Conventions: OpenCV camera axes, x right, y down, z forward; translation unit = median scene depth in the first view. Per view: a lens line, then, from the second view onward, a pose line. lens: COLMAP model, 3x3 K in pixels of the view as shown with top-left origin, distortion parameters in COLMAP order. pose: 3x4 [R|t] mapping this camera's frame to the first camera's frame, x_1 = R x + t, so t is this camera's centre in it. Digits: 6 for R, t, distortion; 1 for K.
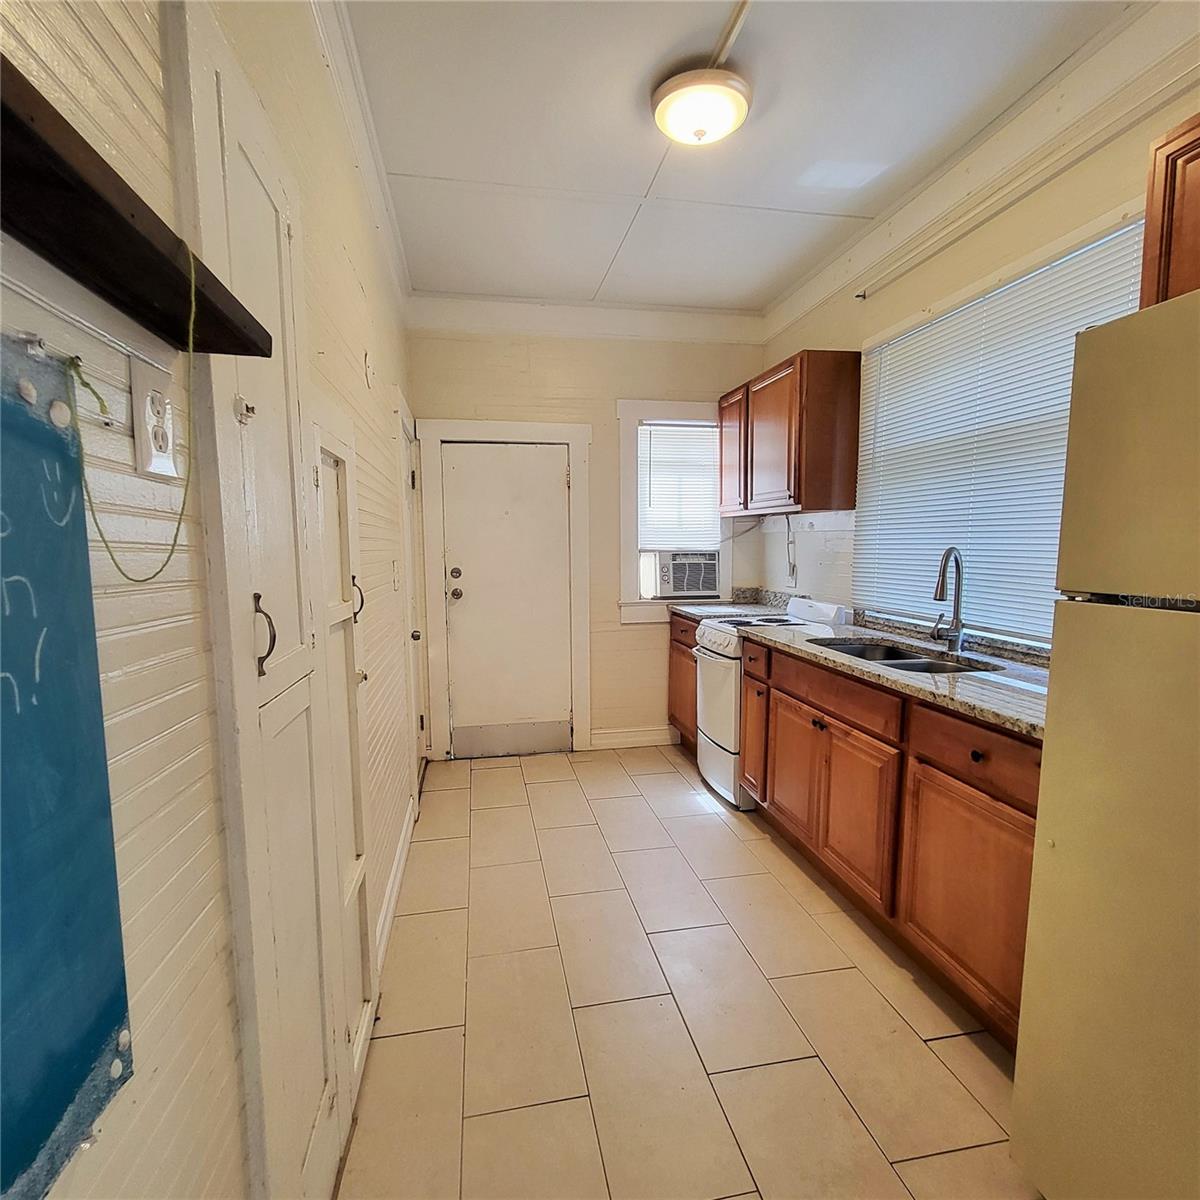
lens RADIAL K [[632.8, 0, 600.8], [0, 632.8, 611.7], [0, 0, 1]] dist [0.002638, 0.000475]
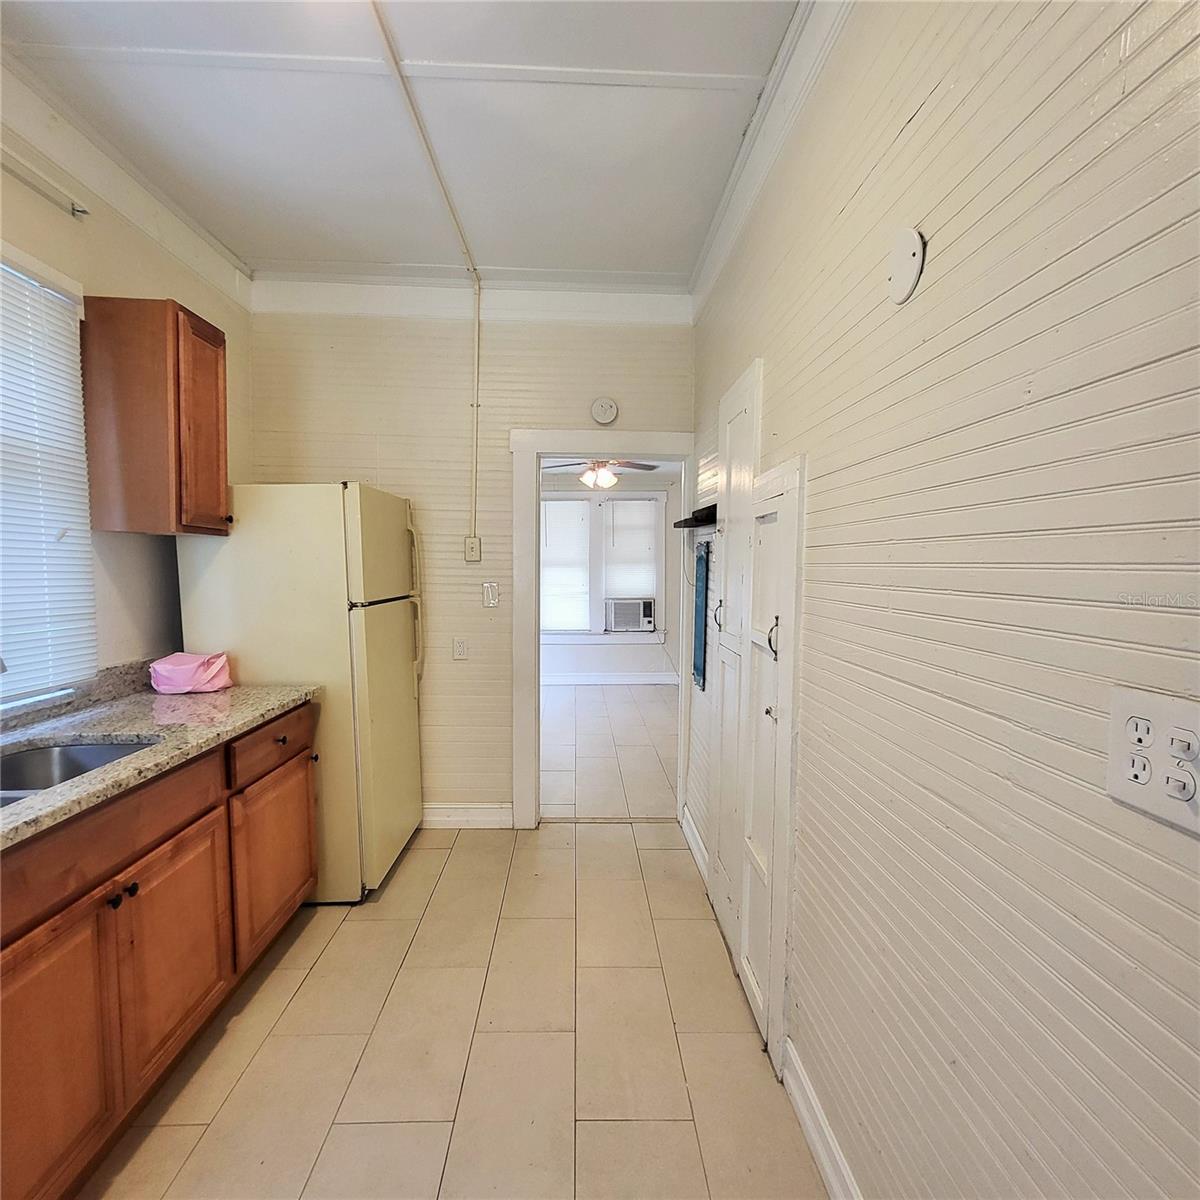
lens RADIAL K [[632.8, 0, 600.8], [0, 632.8, 611.7], [0, 0, 1]] dist [0.002638, 0.000475]
pose [[-0.988122, -0.010058, 0.153344, -0.124949], [0.017309, 0.984222, 0.176090, -0.120528], [-0.152695, 0.176652, -0.972357, 0.978547]]
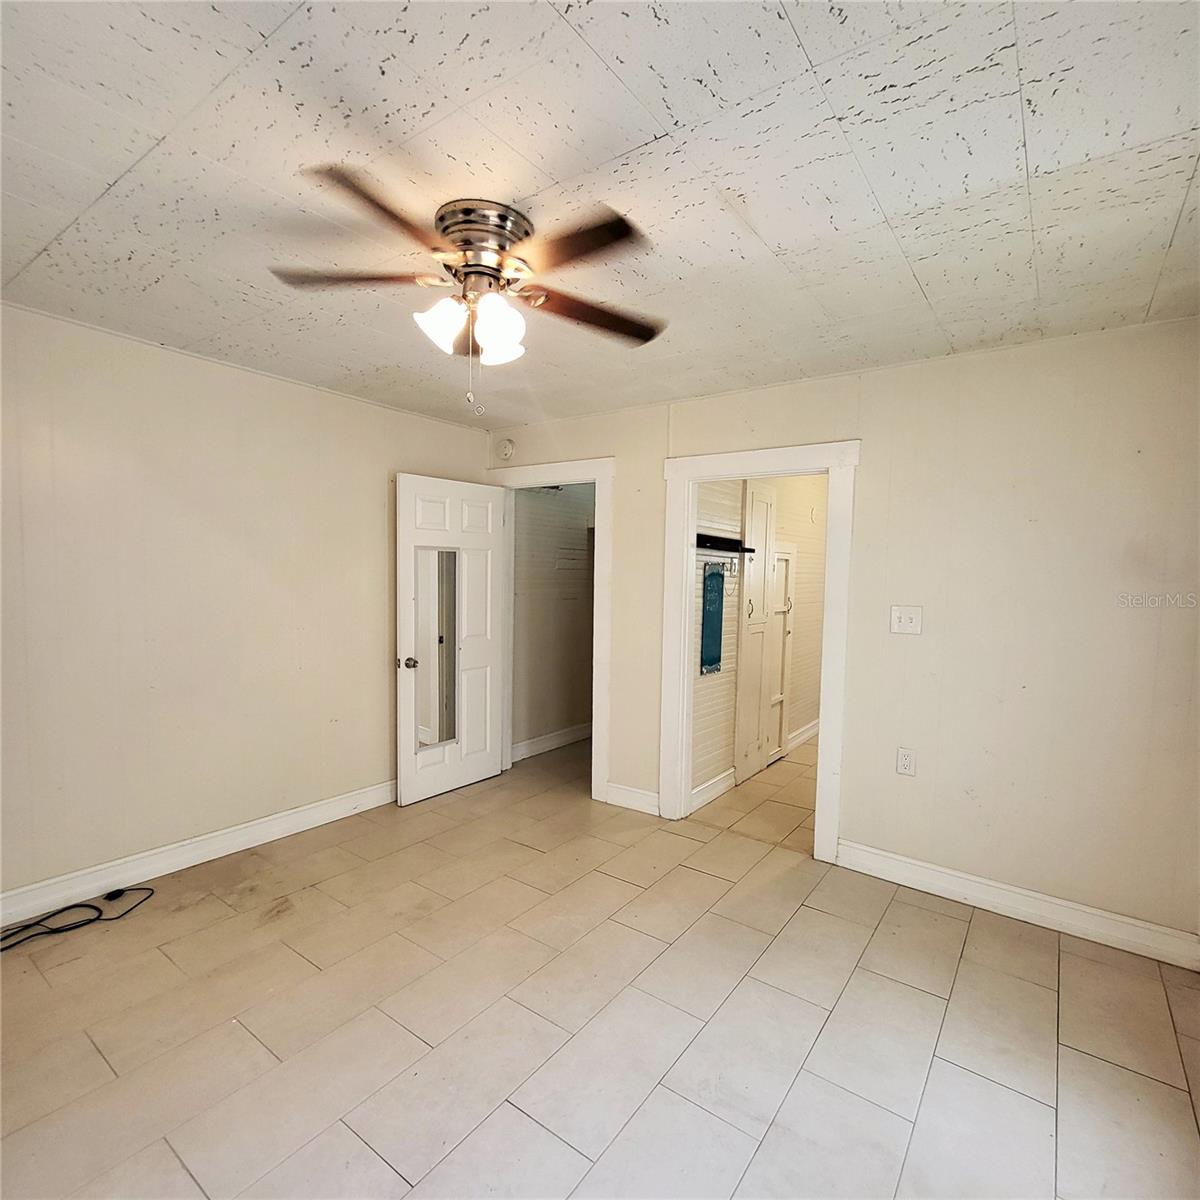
lens RADIAL K [[632.8, 0, 600.8], [0, 632.8, 611.7], [0, 0, 1]] dist [0.002638, 0.000475]
pose [[0.683226, 0.076963, -0.726139, 0.538919], [-0.108111, 0.994132, 0.003645, 0.041663], [0.722159, 0.076013, 0.687538, -0.765293]]
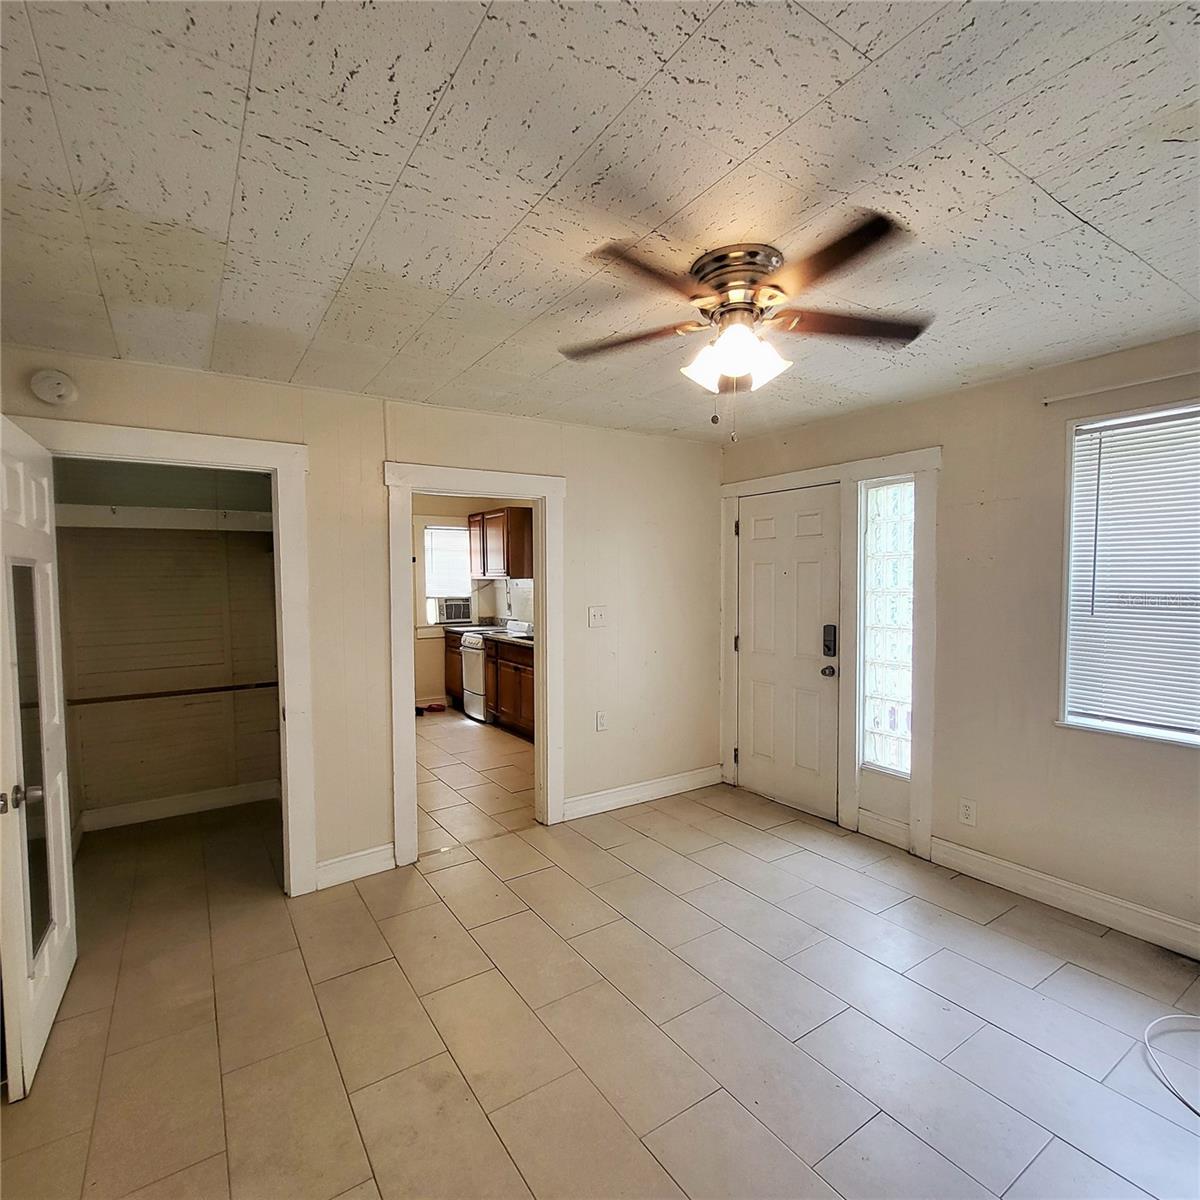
lens RADIAL K [[632.8, 0, 600.8], [0, 632.8, 611.7], [0, 0, 1]] dist [0.002638, 0.000475]
pose [[0.920694, -0.020824, 0.389730, -0.204733], [0.043209, 0.997876, -0.048758, 0.058286], [-0.387887, 0.061731, 0.919637, -0.933624]]
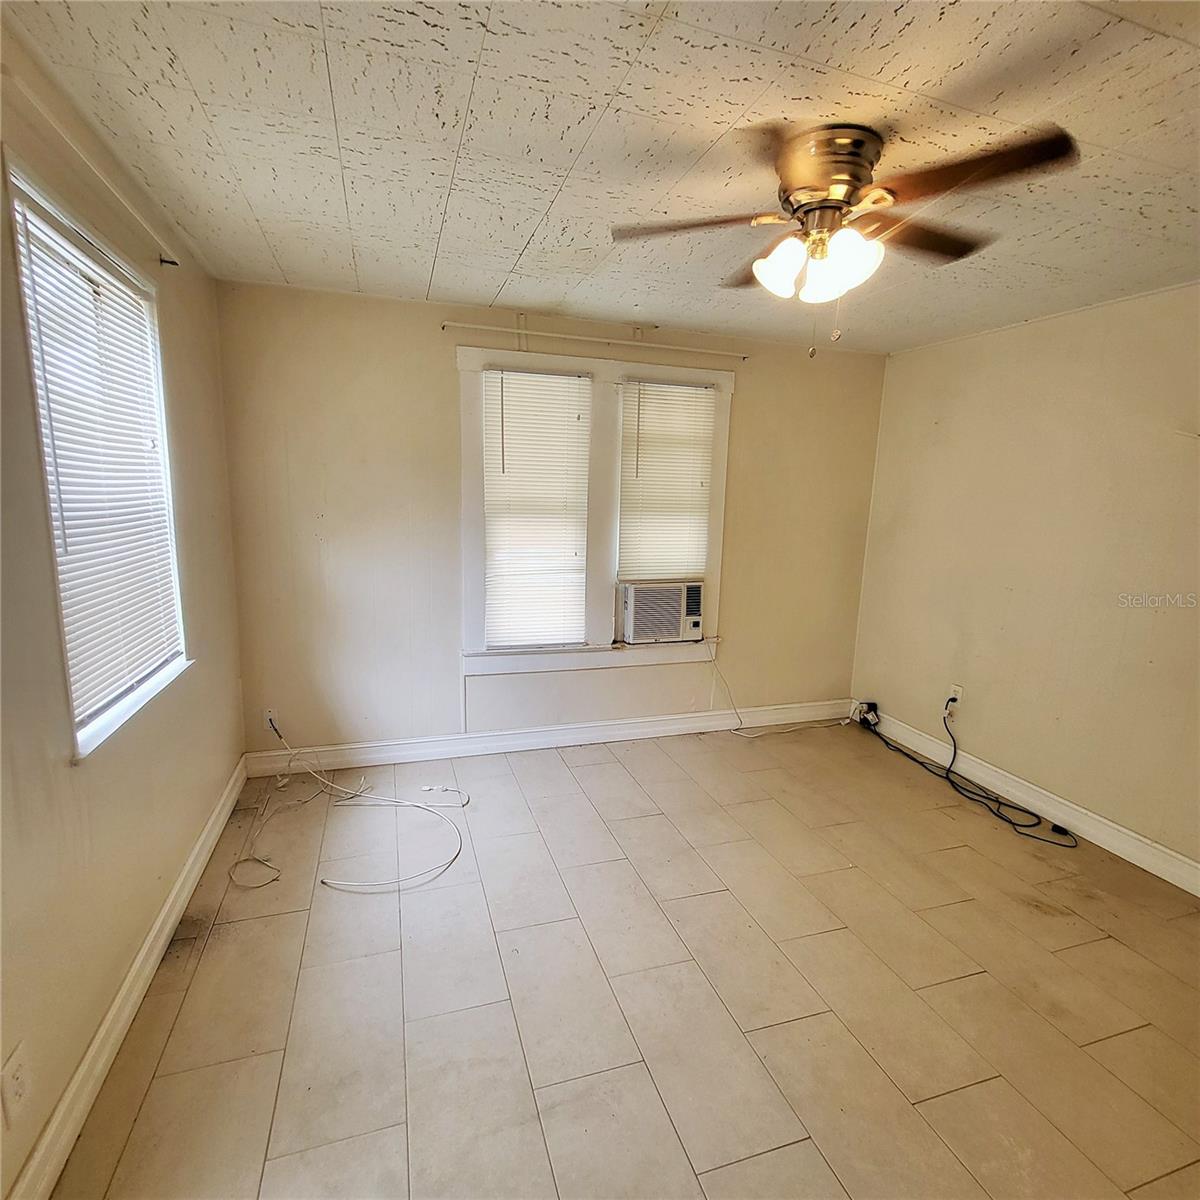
lens RADIAL K [[632.8, 0, 600.8], [0, 632.8, 611.7], [0, 0, 1]] dist [0.002638, 0.000475]
pose [[-0.991526, -0.000027, -0.129908, 0.326132], [-0.036657, 0.959420, 0.279589, -0.044634], [0.124629, 0.281982, -0.951291, 0.001839]]
